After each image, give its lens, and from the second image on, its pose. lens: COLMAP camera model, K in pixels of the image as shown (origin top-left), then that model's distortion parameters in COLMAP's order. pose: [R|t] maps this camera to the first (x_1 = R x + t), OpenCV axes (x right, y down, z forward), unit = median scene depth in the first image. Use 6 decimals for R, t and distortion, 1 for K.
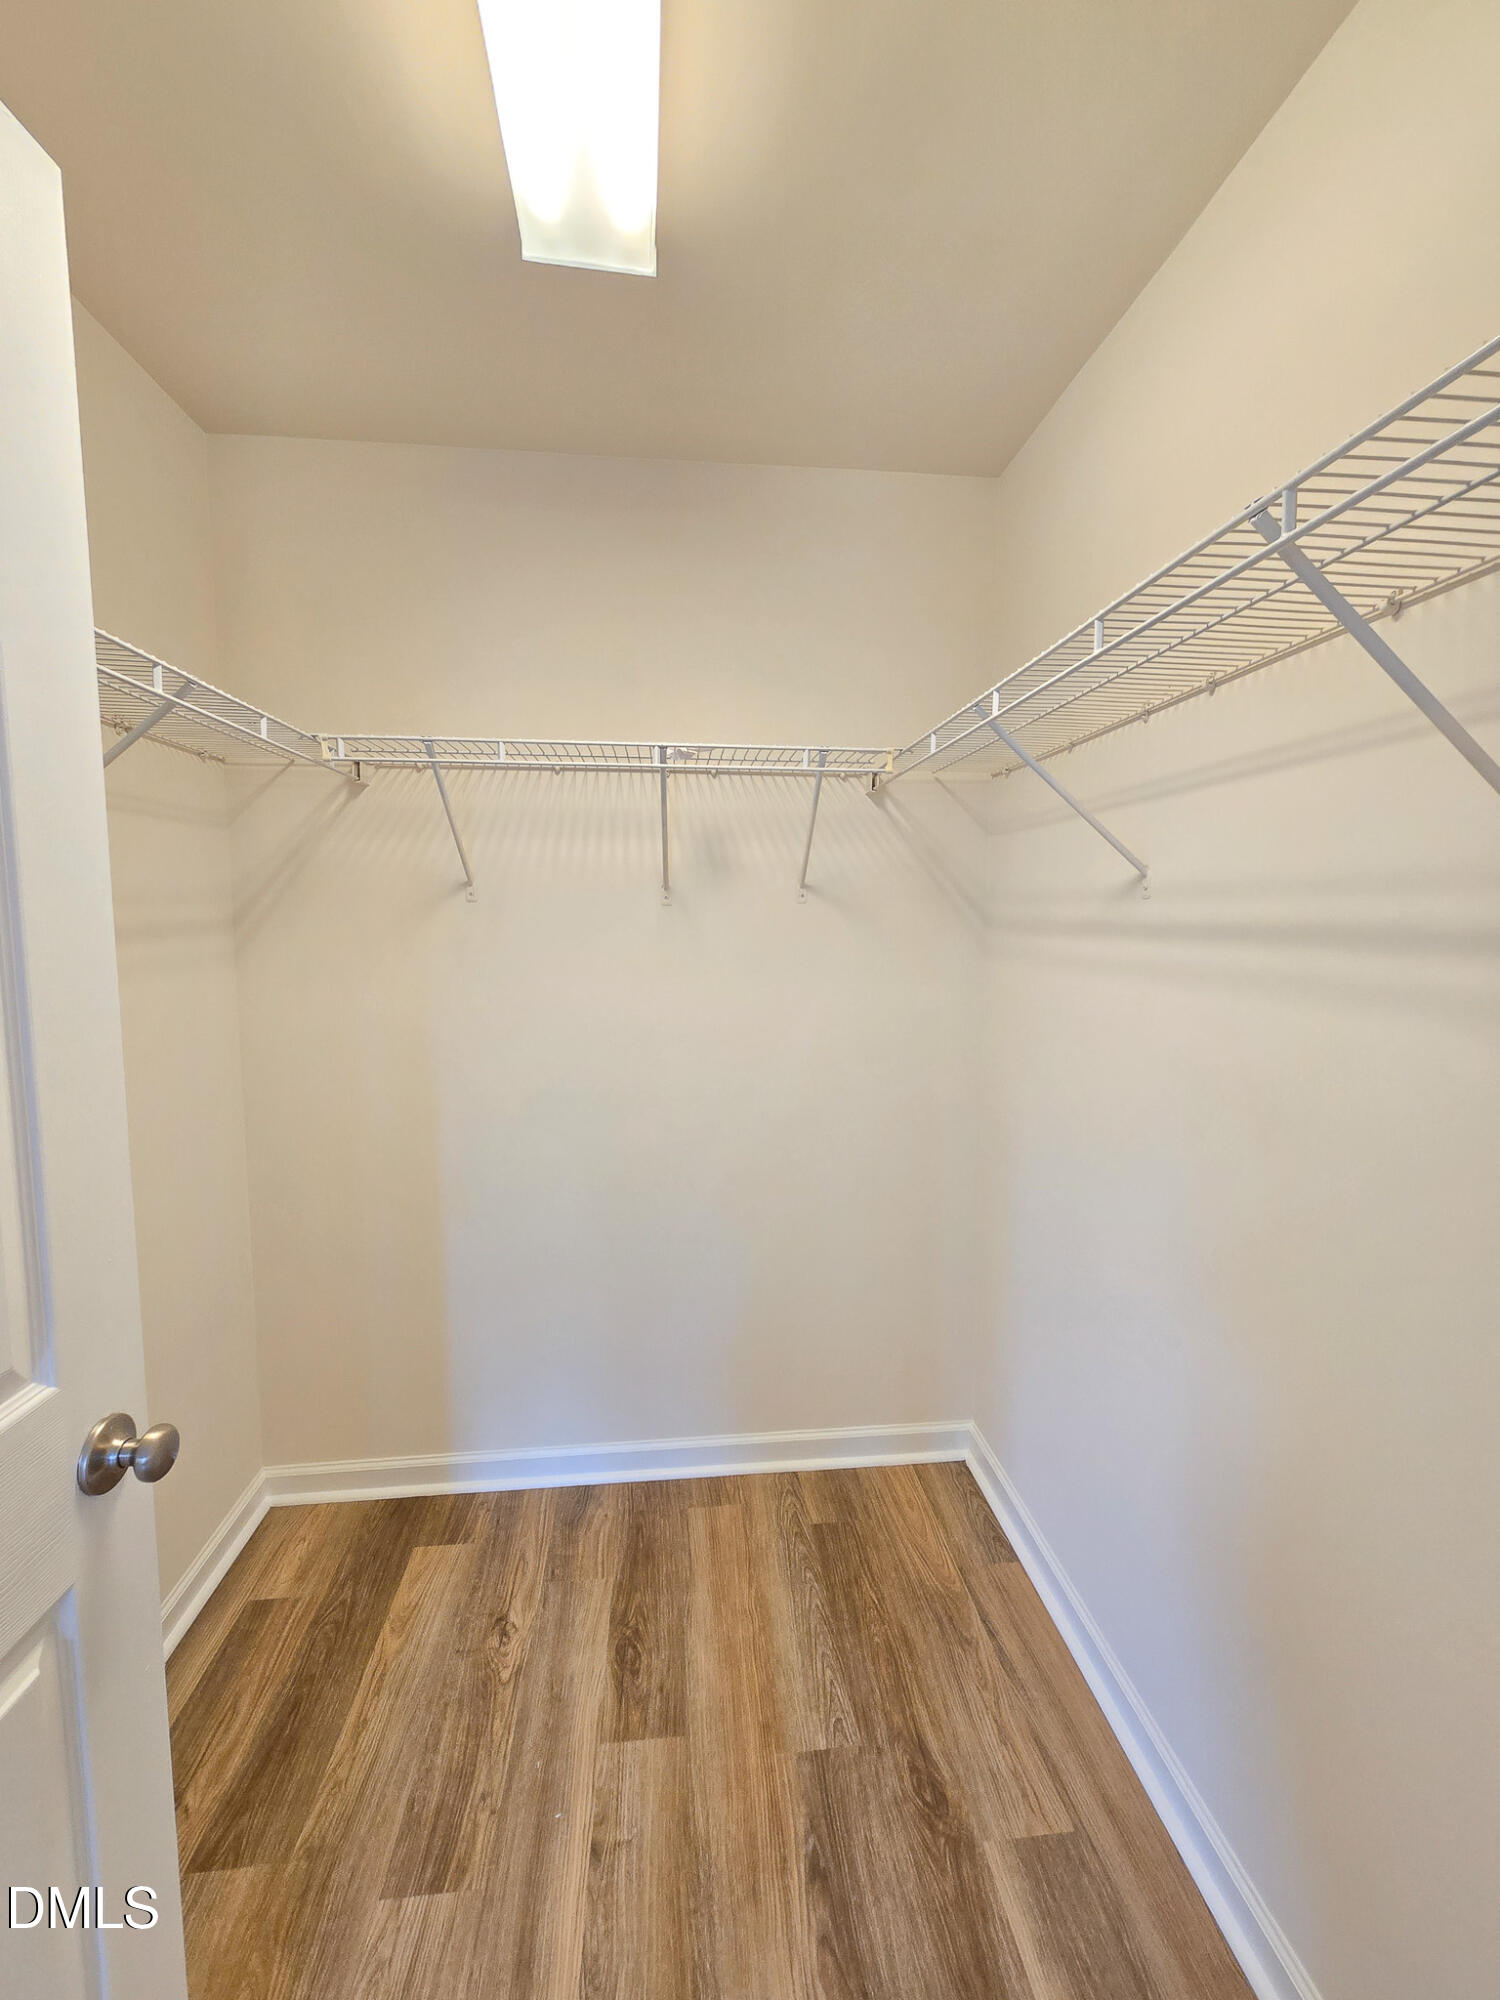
lens RADIAL K [[819.3, 0, 751.6], [0, 819.3, 988.0], [0, 0, 1]] dist [0.001303, -0.001271]
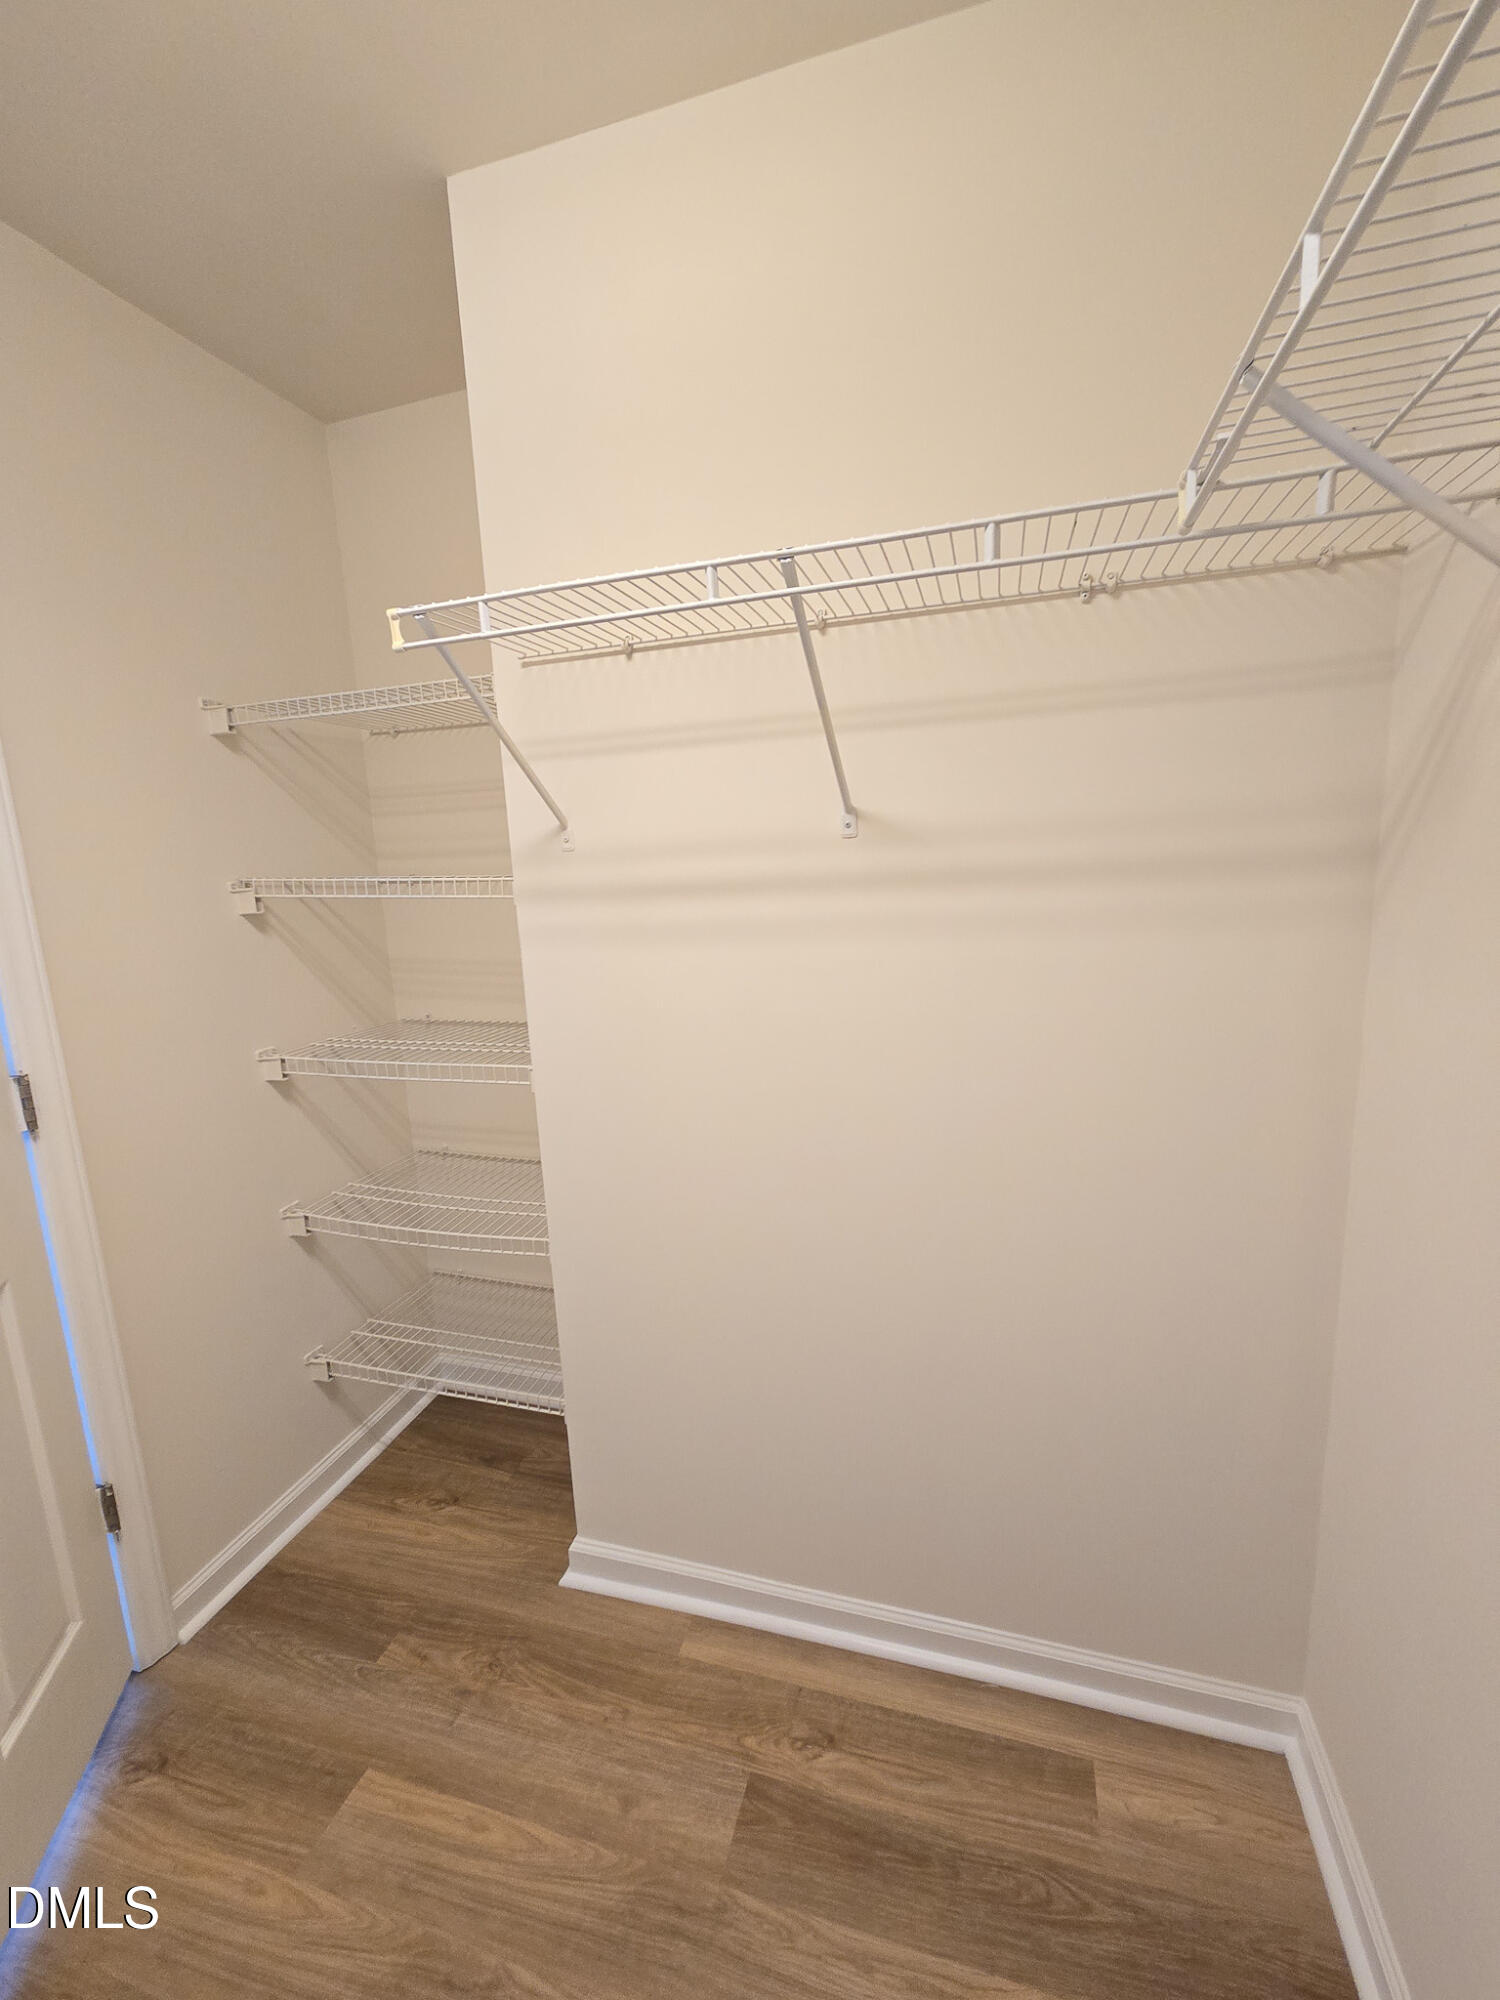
lens RADIAL K [[819.3, 0, 754.6], [0, 819.3, 1012.5], [0, 0, 1]] dist [0.001303, -0.001271]
pose [[-0.369432, 0.210505, -0.905101, 0.047853], [-0.041563, 0.969286, 0.242397, -0.103608], [0.928328, 0.127168, -0.349337, 0.933217]]
